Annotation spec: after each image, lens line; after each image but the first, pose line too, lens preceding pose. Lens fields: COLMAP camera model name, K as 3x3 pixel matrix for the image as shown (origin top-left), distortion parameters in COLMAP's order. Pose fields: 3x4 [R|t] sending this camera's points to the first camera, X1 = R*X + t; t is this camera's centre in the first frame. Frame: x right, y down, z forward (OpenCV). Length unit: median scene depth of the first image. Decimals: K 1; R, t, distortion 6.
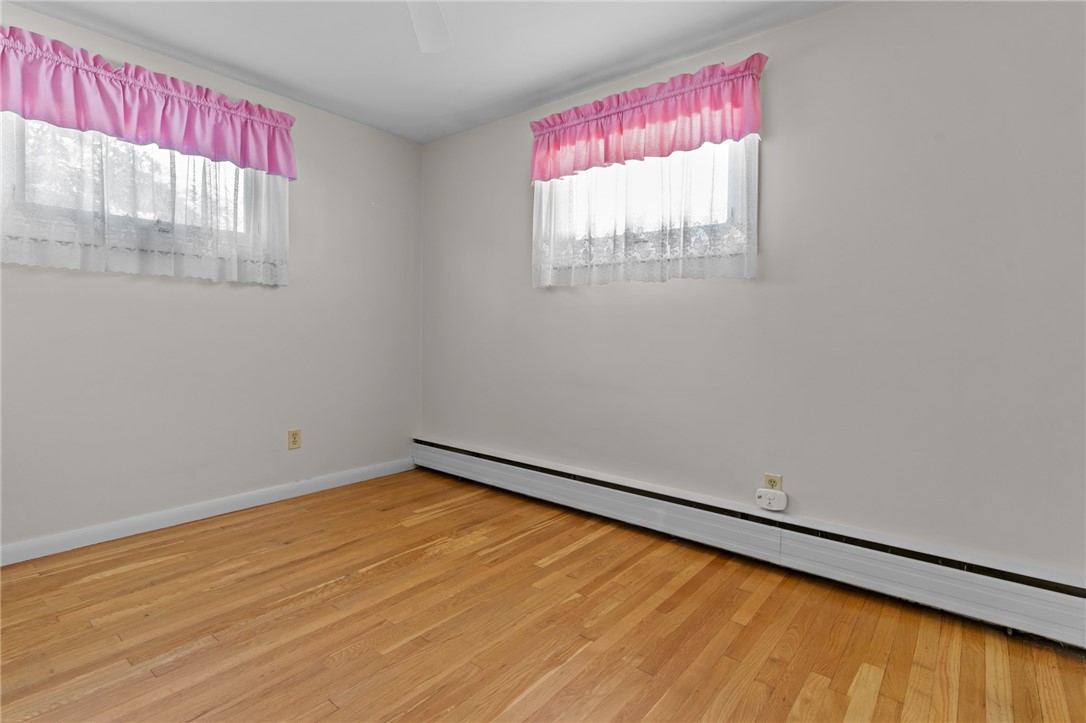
lens RADIAL K [[528.5, 0, 543.1], [0, 528.5, 334.1], [0, 0, 1]] dist [0.003376, 0.000028]
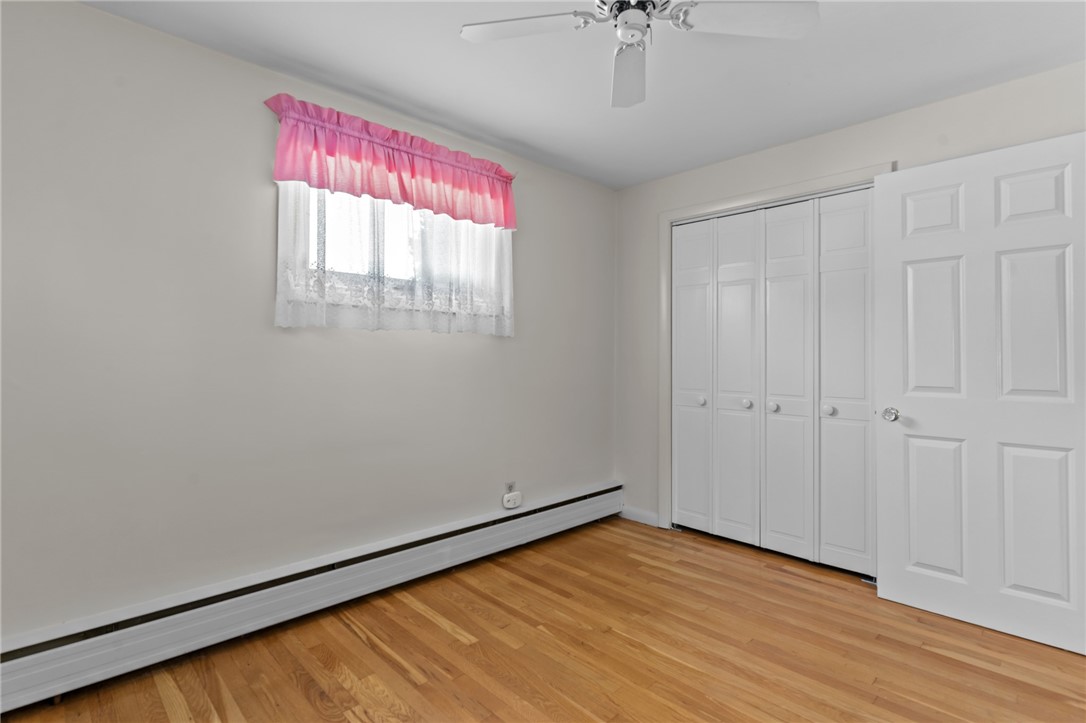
lens RADIAL K [[507.8, 0, 540.1], [0, 507.8, 355.7], [0, 0, 1]] dist [-0.001783, -0.000279]
pose [[0.140501, 0.002135, 0.990078, -0.785759], [0.017832, 0.999830, -0.004687, -0.046180], [-0.989920, 0.018314, 0.140439, 0.687421]]
